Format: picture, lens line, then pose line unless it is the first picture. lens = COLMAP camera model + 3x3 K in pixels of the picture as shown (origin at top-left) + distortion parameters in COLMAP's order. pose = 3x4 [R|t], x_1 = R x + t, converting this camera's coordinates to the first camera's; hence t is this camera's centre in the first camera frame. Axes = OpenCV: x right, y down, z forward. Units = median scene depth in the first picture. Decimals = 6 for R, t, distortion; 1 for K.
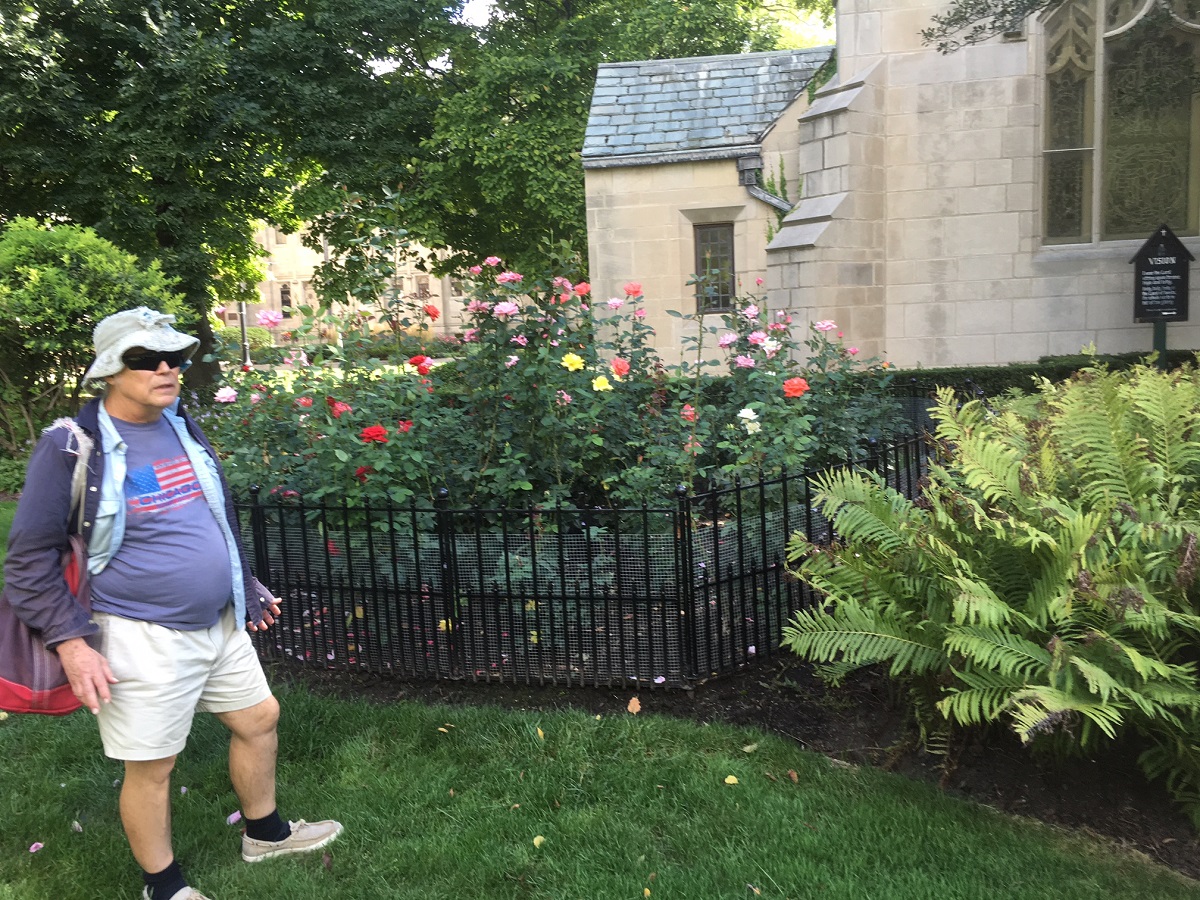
lens RADIAL K [[1015.2, 0, 607.6], [0, 1015.2, 451.0], [0, 0, 1]] dist [-0.017151, -0.009627]
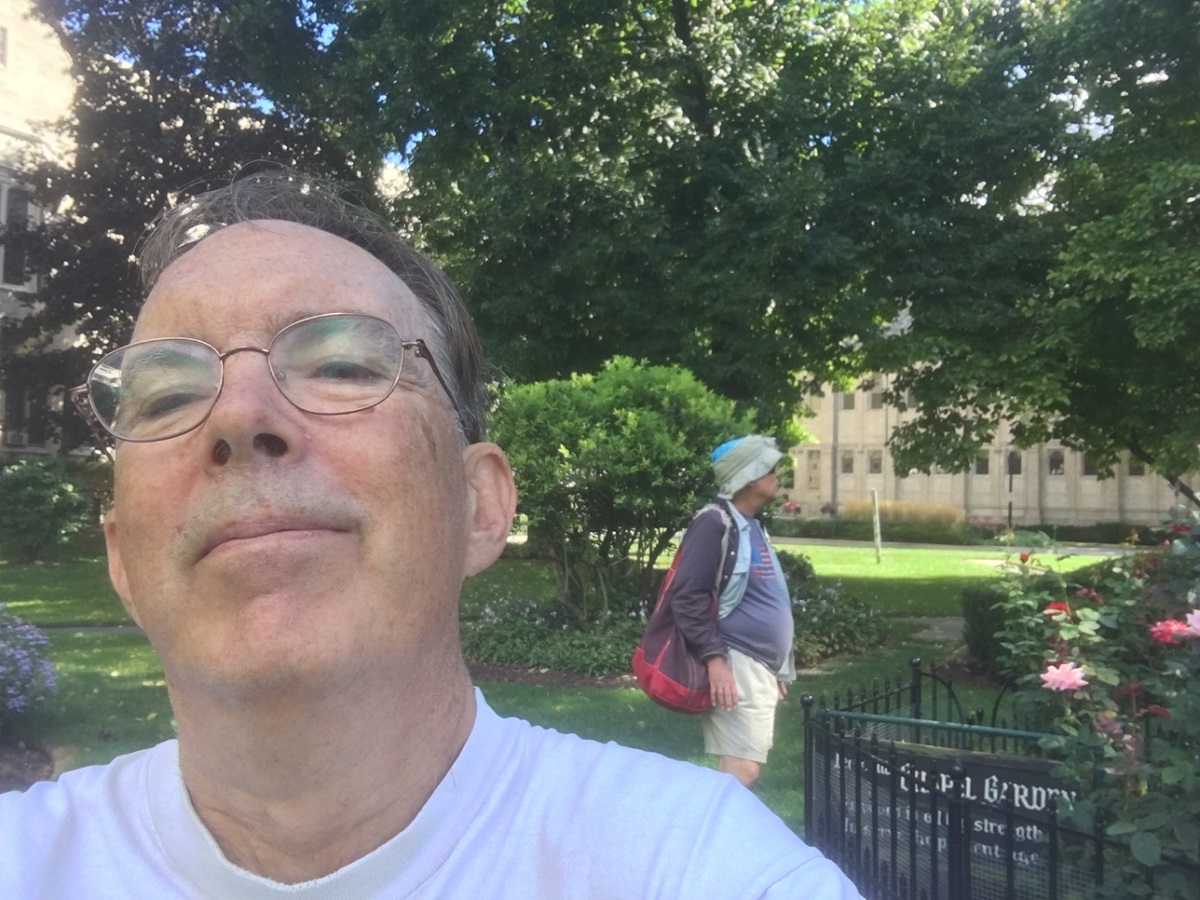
lens RADIAL K [[1089.8, 0, 595.1], [0, 1089.8, 448.2], [0, 0, 1]] dist [-0.053275, -0.013819]
pose [[0.894917, 0.033979, -0.444937, -0.134707], [-0.109778, 0.983217, -0.145714, -0.008556], [0.432518, 0.179246, 0.883628, 0.125272]]
